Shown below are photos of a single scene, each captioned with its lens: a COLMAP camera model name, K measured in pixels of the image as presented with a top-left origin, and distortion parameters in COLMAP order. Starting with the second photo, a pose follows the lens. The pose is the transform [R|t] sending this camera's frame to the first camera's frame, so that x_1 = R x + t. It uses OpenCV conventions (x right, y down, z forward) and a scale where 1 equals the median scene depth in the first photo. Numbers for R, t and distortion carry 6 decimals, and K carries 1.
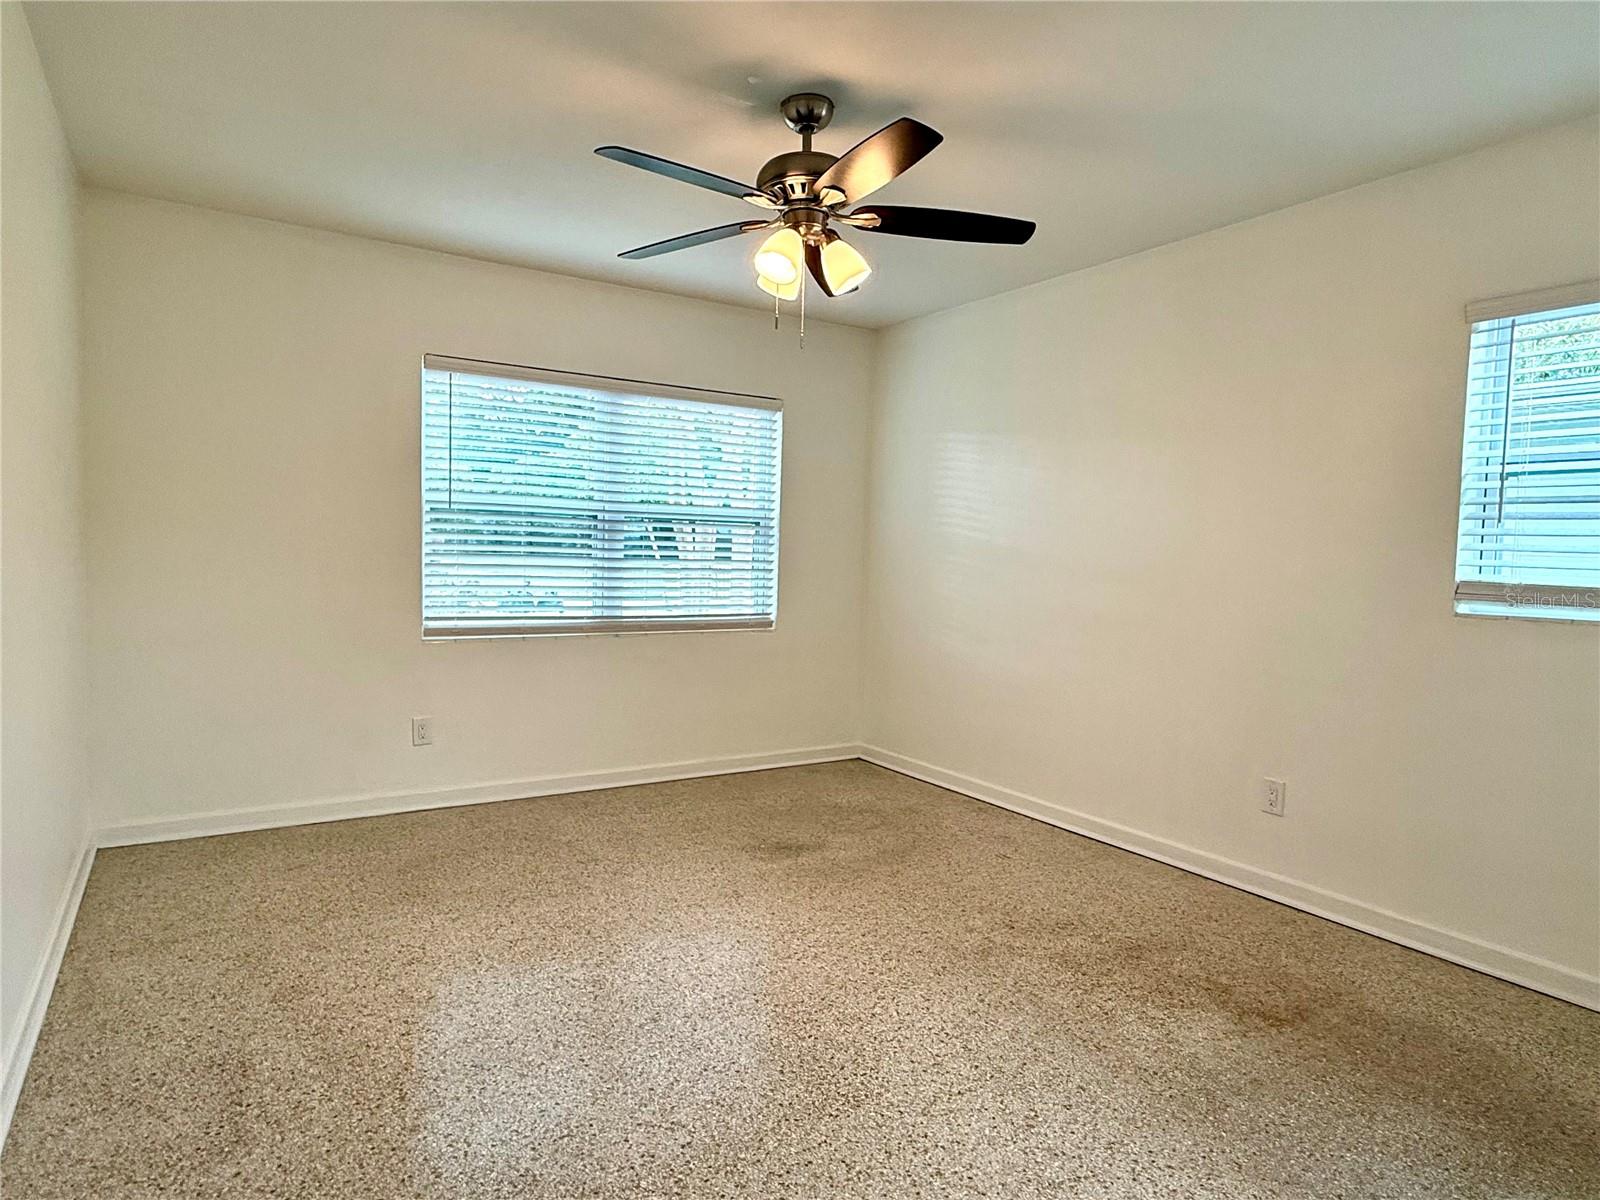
lens RADIAL K [[938.0, 0, 789.2], [0, 938.0, 597.5], [0, 0, 1]] dist [-0.000820, 0.000875]
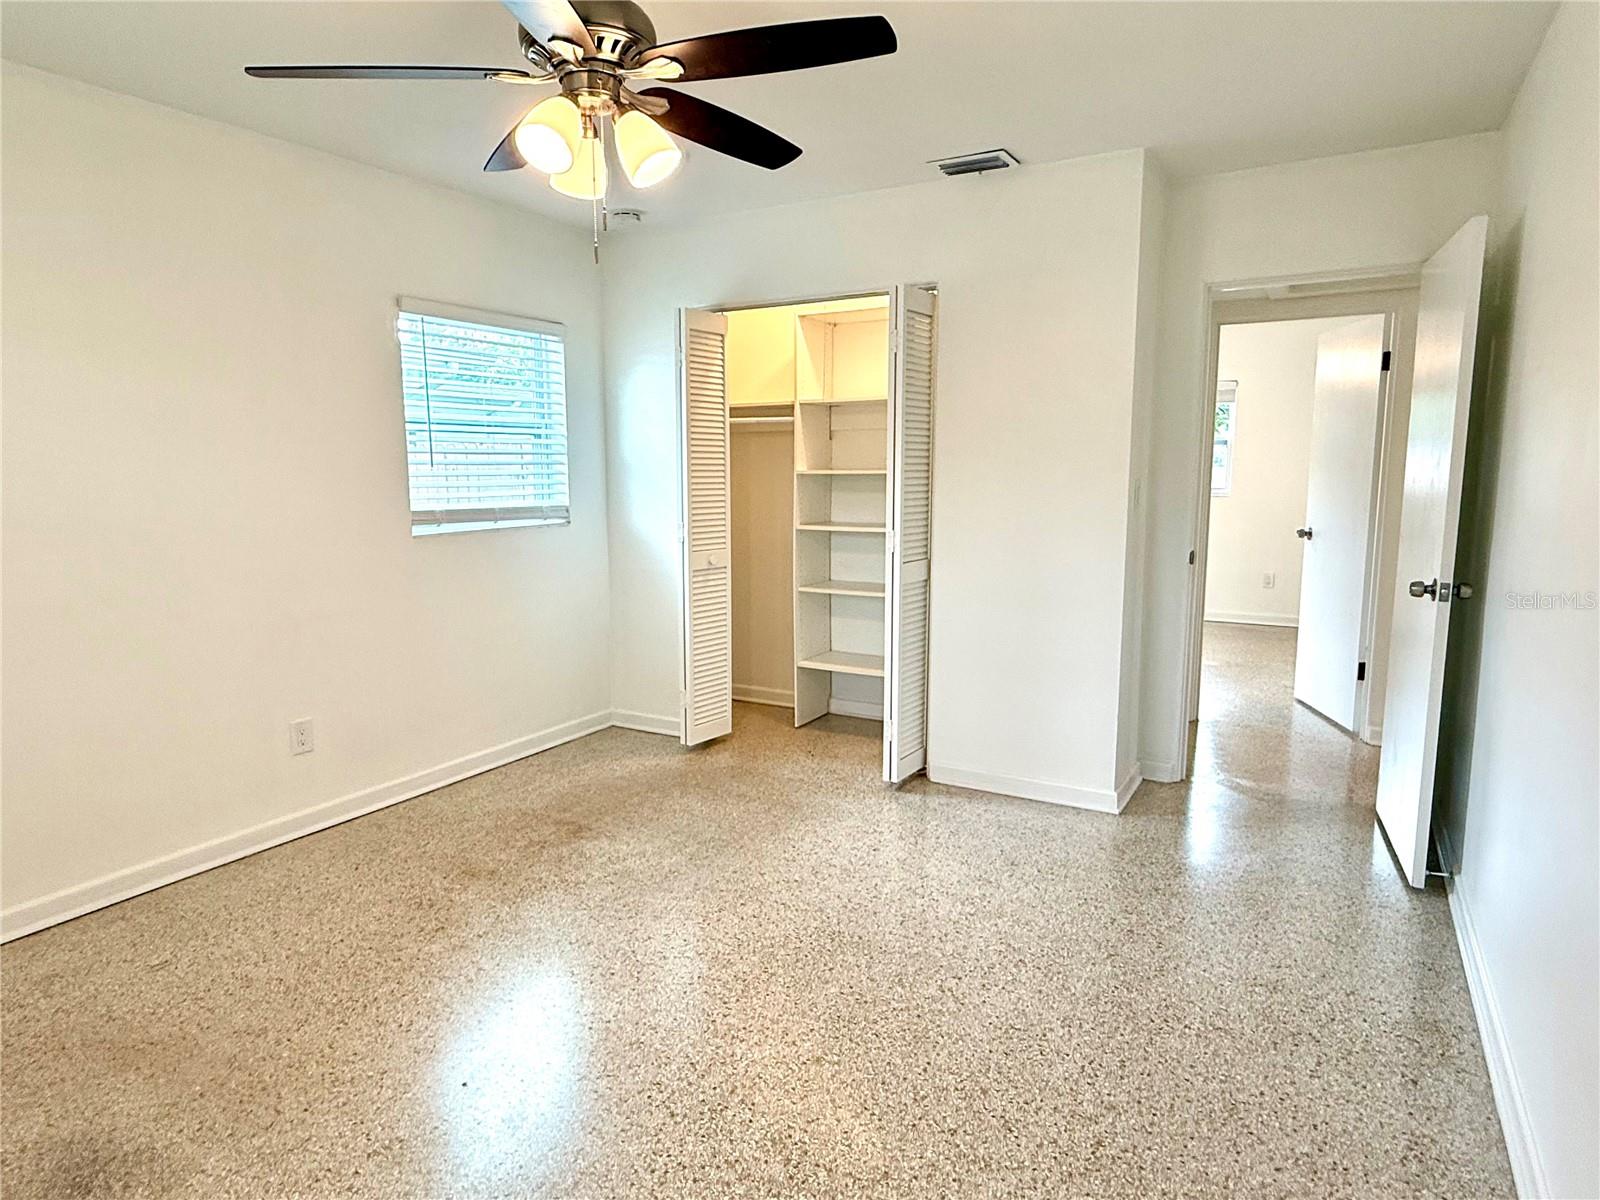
lens RADIAL K [[938.0, 0, 789.2], [0, 938.0, 597.5], [0, 0, 1]] dist [-0.000820, 0.000875]
pose [[-0.455901, -0.149171, 0.877441, -0.805095], [0.041929, 0.981161, 0.188589, -0.142877], [-0.889042, 0.122768, -0.441058, 1.294489]]
